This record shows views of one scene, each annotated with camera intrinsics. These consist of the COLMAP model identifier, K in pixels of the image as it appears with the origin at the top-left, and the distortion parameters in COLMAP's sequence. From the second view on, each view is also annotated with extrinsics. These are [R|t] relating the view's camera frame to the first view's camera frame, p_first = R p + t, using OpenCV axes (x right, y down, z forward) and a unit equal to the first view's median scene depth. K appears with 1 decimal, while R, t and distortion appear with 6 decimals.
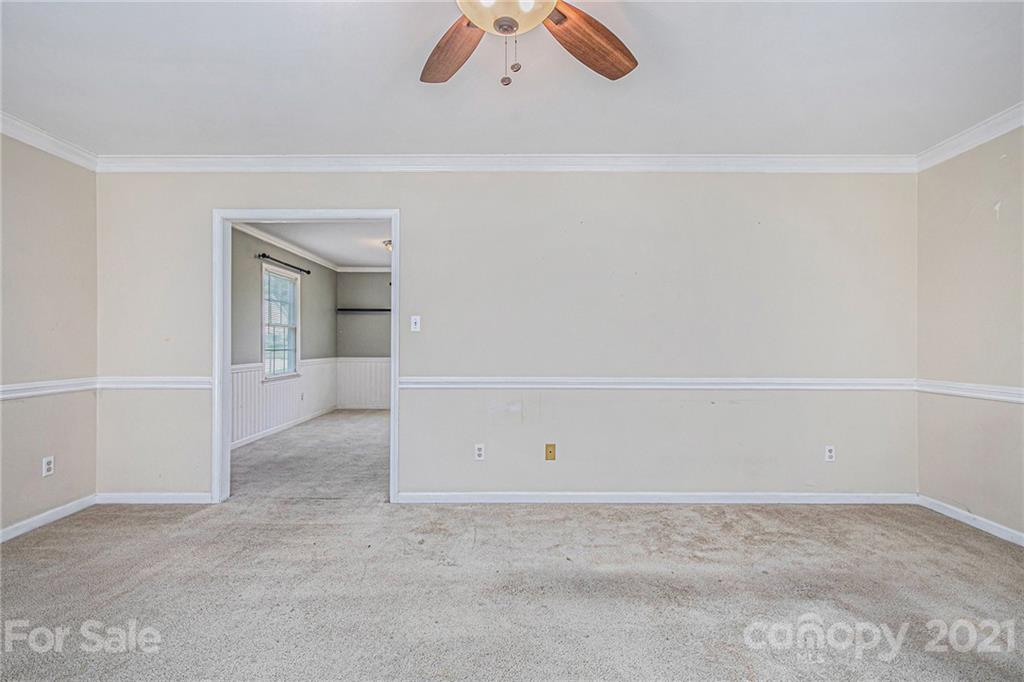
lens RADIAL K [[538.9, 0, 454.1], [0, 538.9, 344.6], [0, 0, 1]] dist [0.035717, -0.000397]
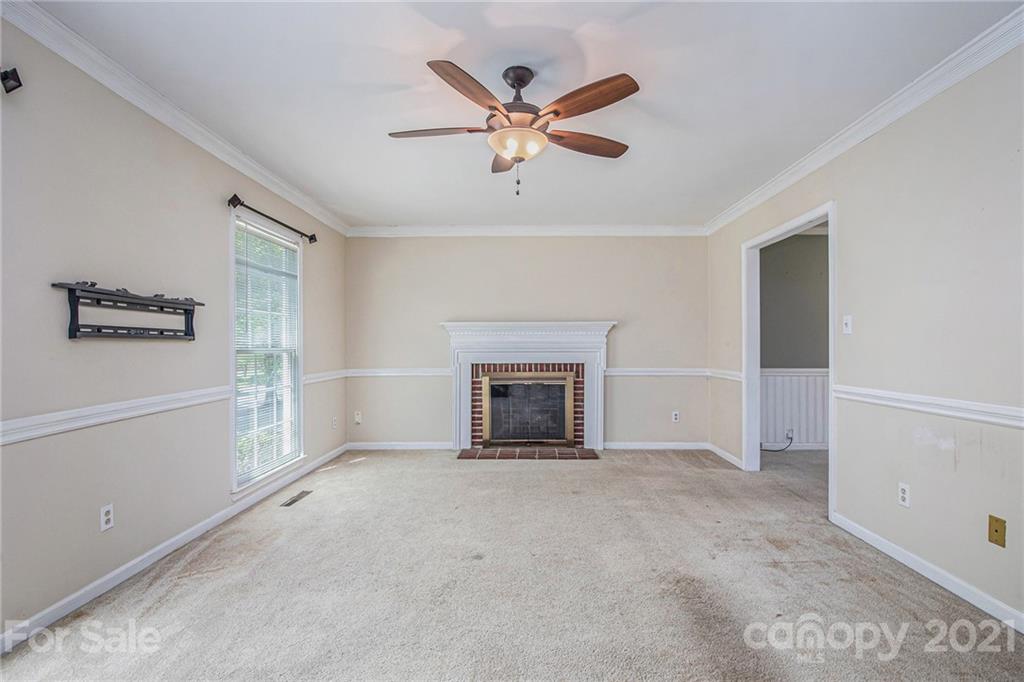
lens RADIAL K [[481.8, 0, 502.6], [0, 481.8, 340.8], [0, 0, 1]] dist [-0.000463, -0.000410]
pose [[-0.040359, -0.006387, -0.999165, 0.732798], [-0.004250, 0.999972, -0.006220, -0.006178], [0.999176, 0.003996, -0.040385, 0.474398]]
